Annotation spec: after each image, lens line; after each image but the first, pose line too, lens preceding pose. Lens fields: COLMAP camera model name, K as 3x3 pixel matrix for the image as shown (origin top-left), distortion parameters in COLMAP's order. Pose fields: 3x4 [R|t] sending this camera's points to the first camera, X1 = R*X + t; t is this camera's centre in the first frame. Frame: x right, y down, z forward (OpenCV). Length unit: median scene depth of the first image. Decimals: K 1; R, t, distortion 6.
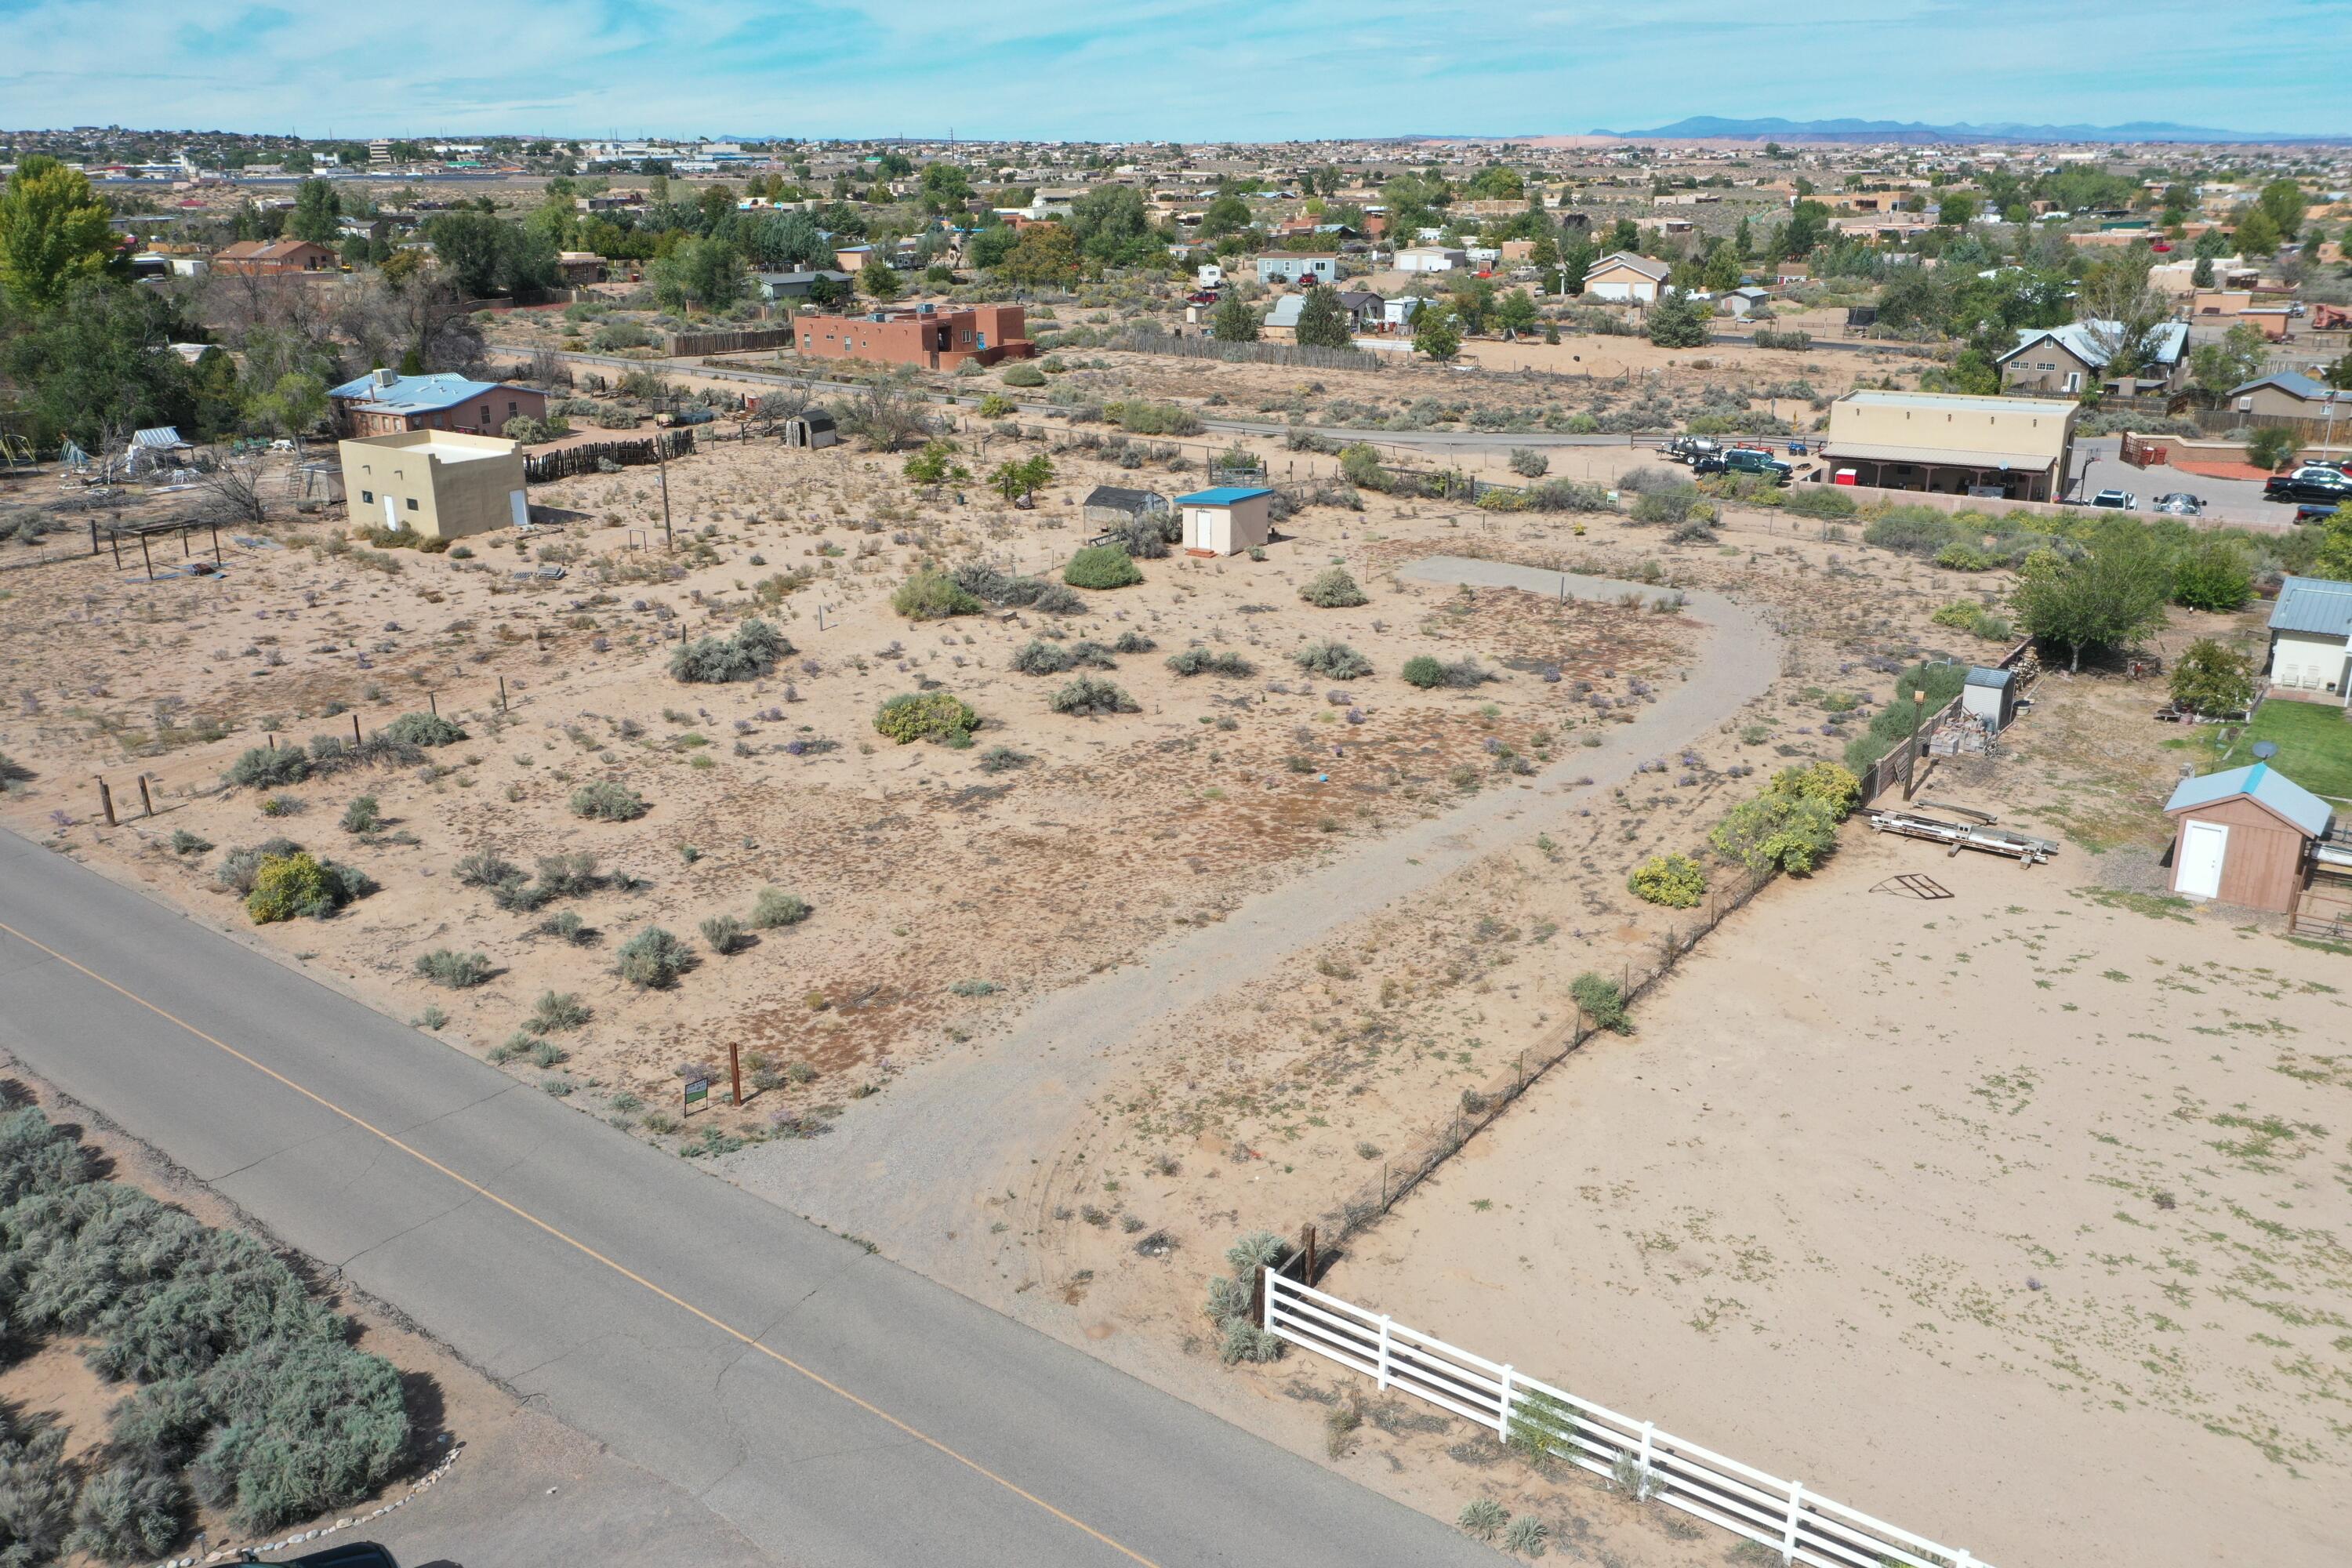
lens RADIAL K [[1864.0, 0, 1168.8], [0, 1864.0, 776.8], [0, 0, 1]] dist [-0.005337, -0.004370]
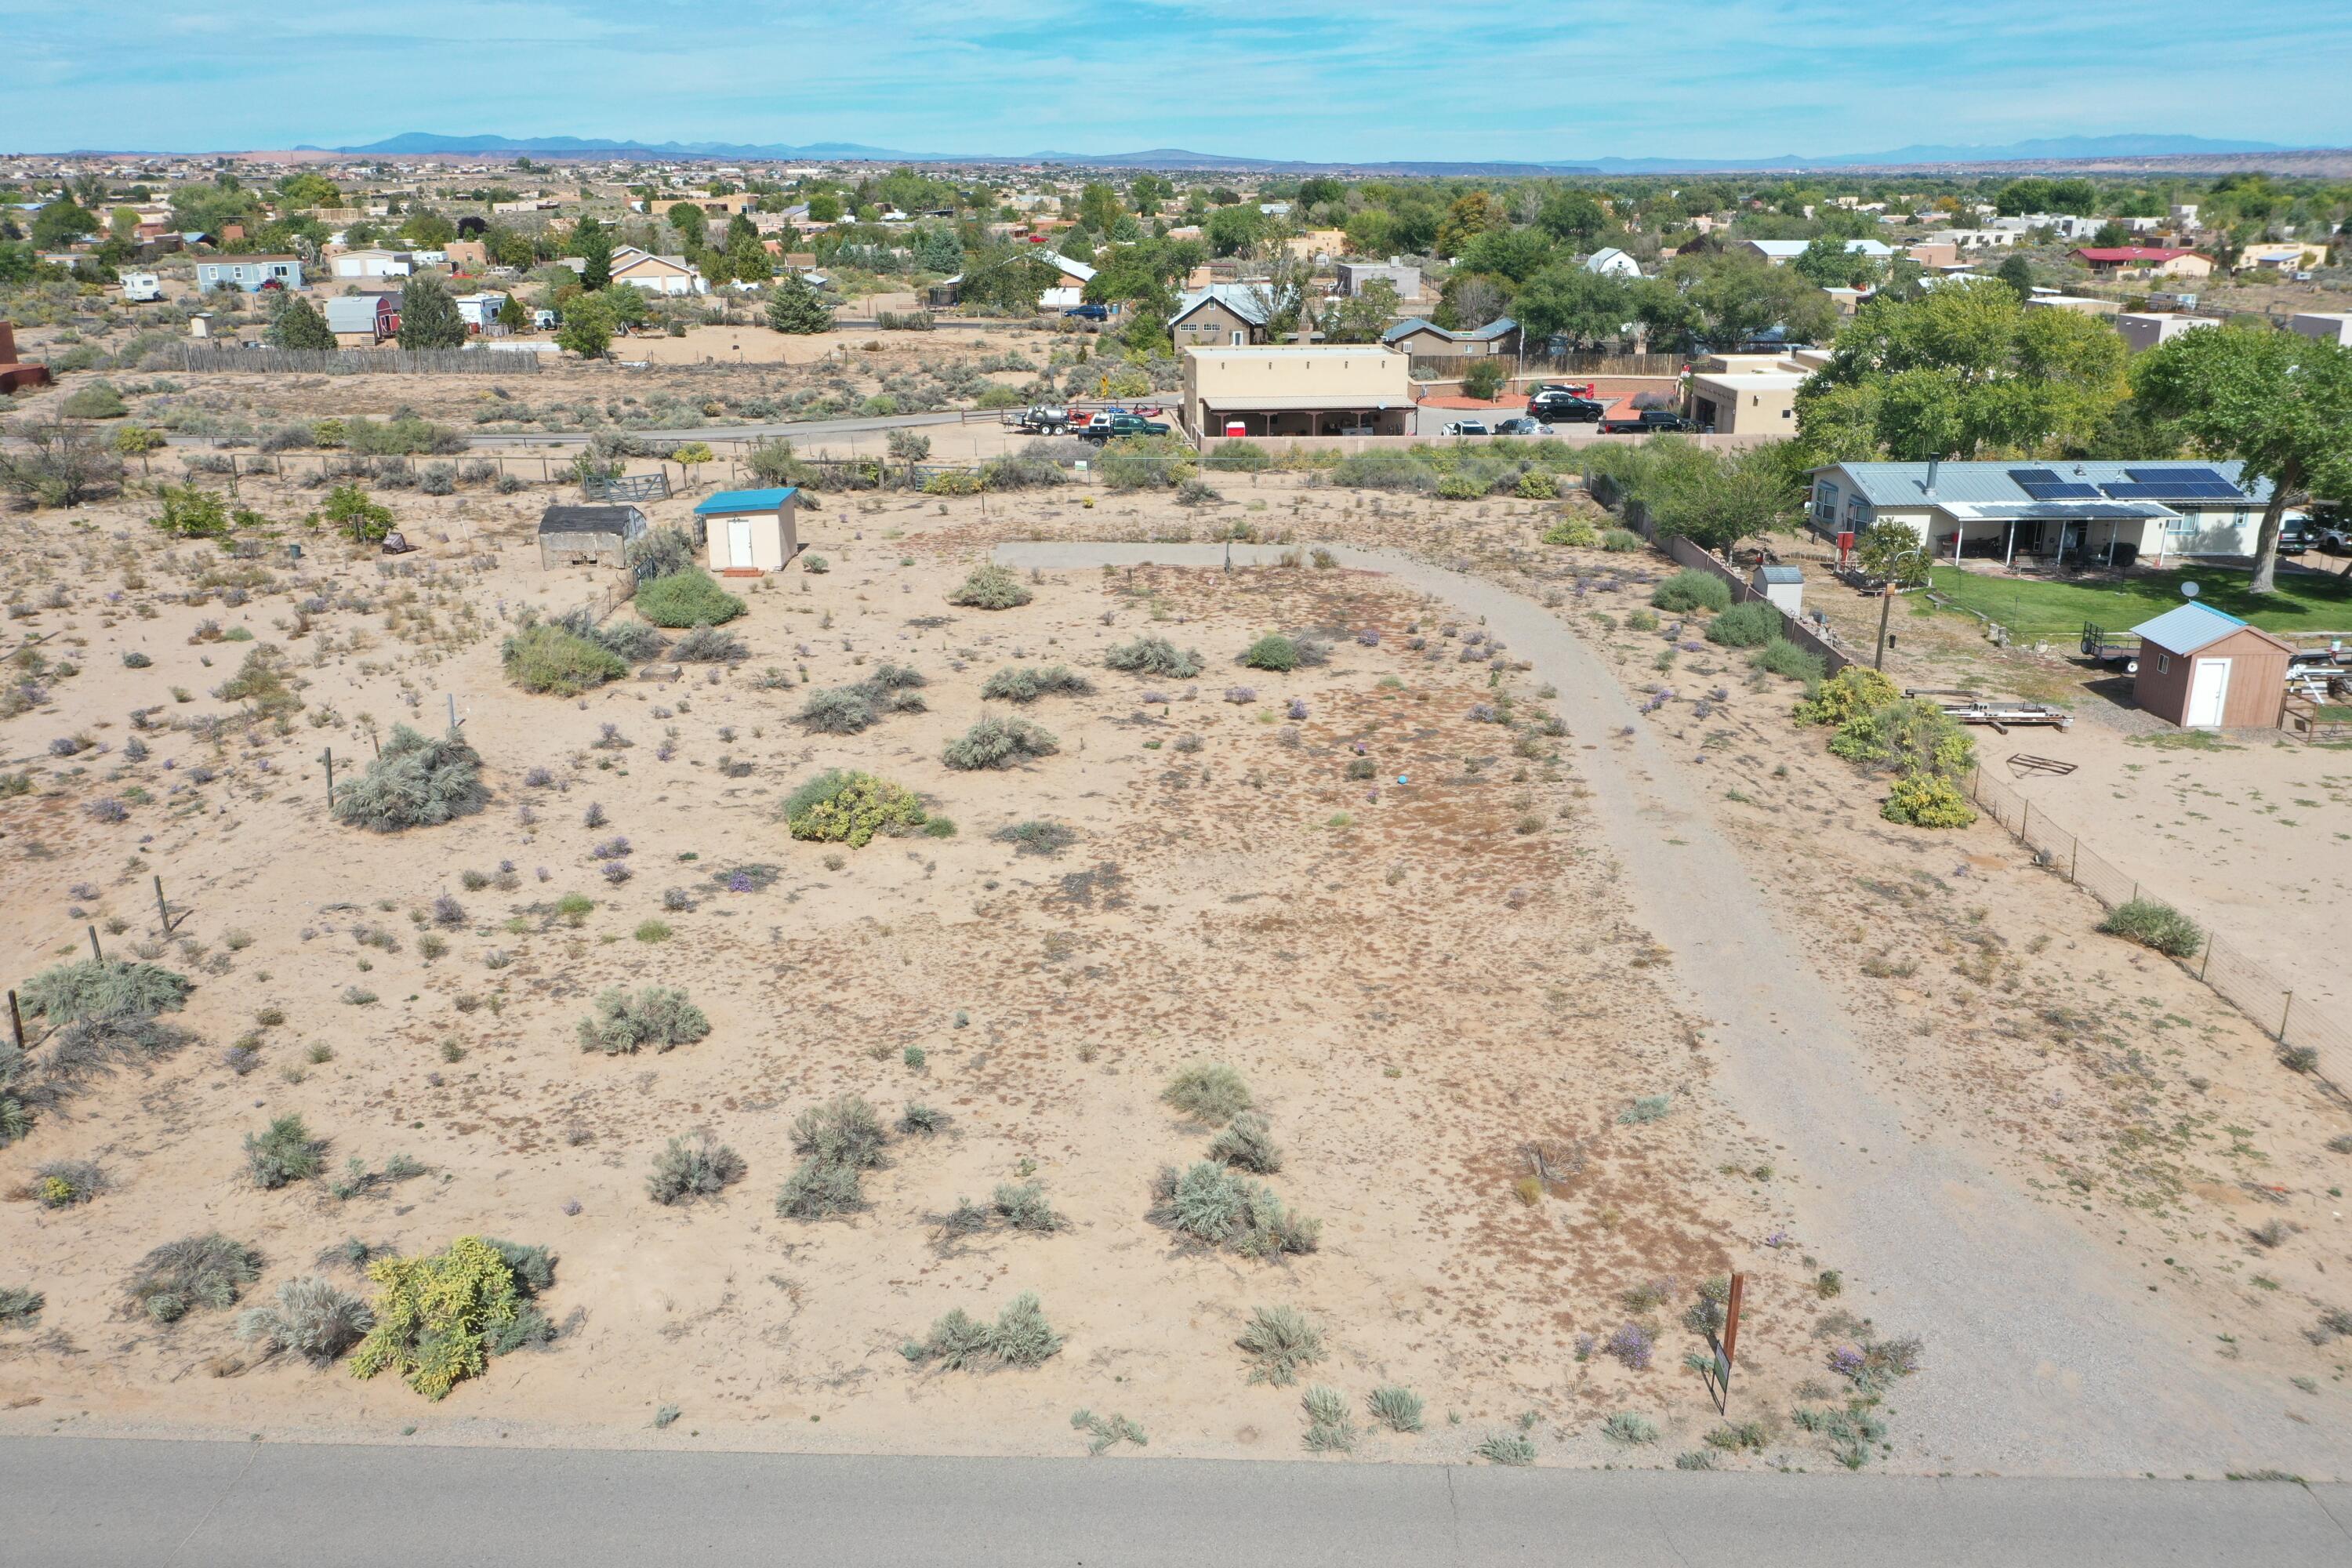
lens RADIAL K [[1864.0, 0, 1166.9], [0, 1864.0, 791.6], [0, 0, 1]] dist [-0.005337, -0.004370]
pose [[0.808137, -0.182747, 0.559928, -0.443247], [0.183806, 0.981421, 0.055027, -0.055953], [-0.559581, 0.058449, 0.826712, 0.353554]]
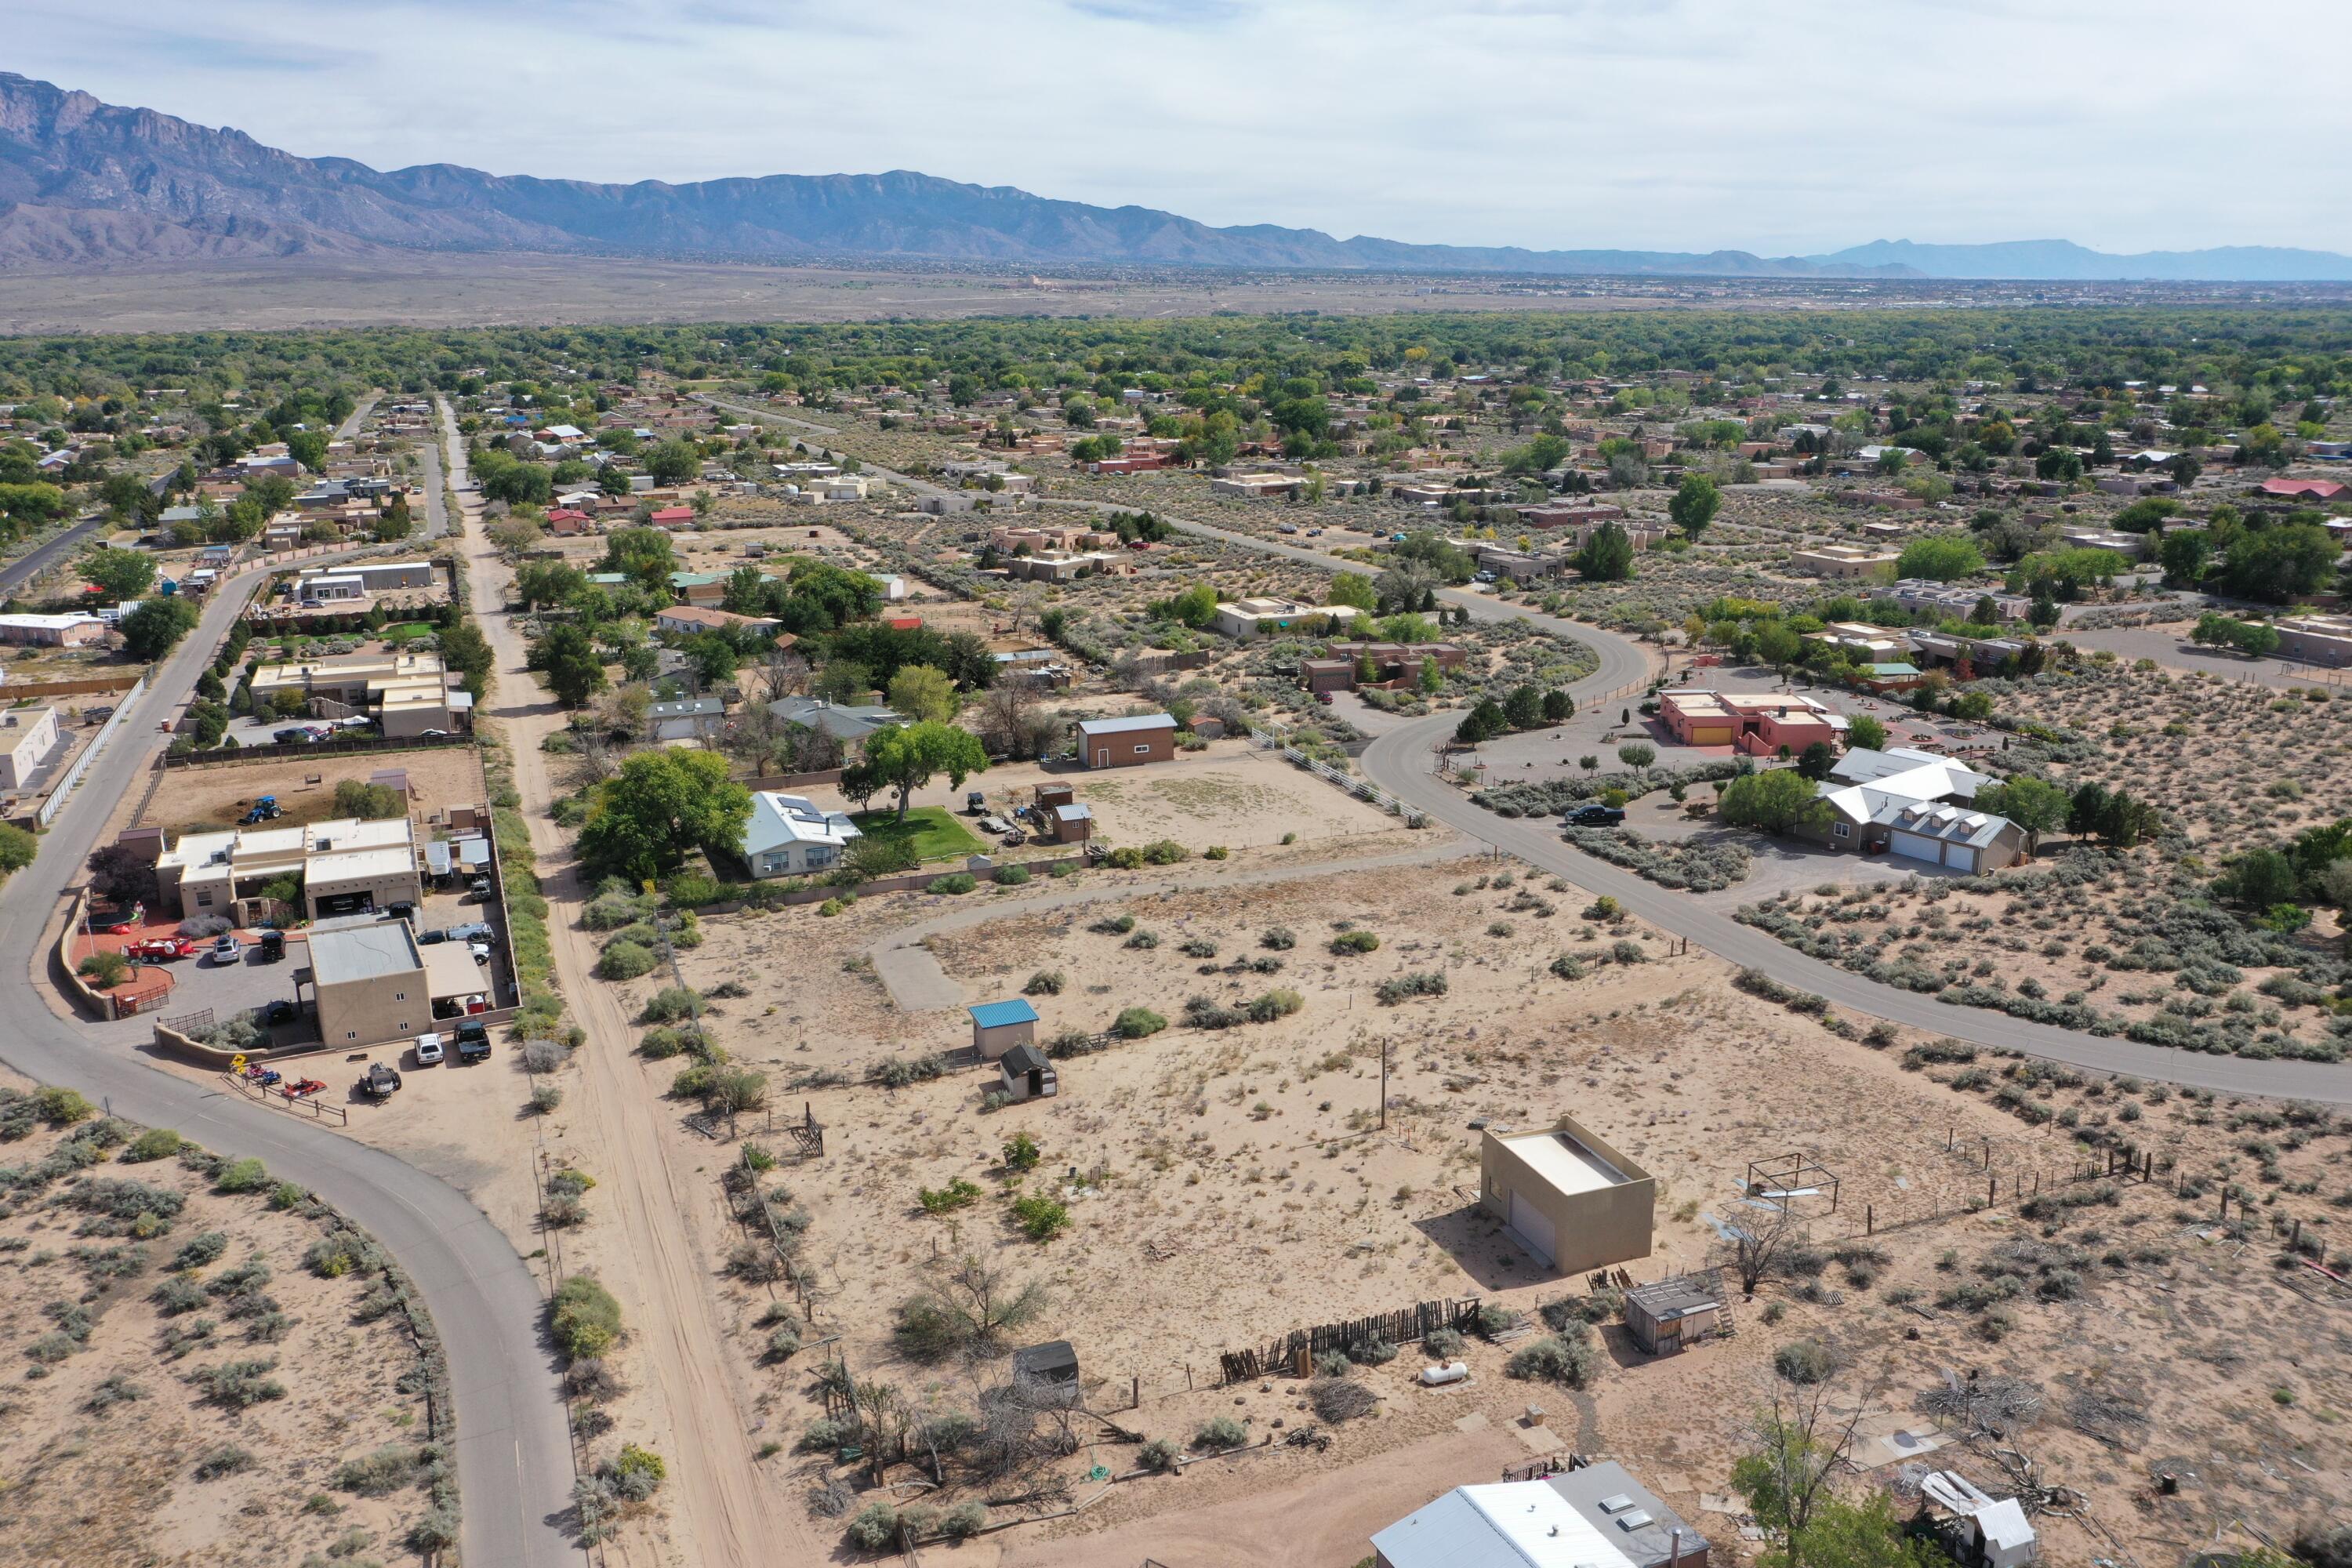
lens RADIAL K [[1864.0, 0, 1166.9], [0, 1864.0, 778.9], [0, 0, 1]] dist [-0.005337, -0.004370]
pose [[-0.847253, -0.117251, 0.518087, -1.117073], [0.182409, 0.851803, 0.491078, -1.392983], [-0.498888, 0.510572, -0.700305, 2.675684]]
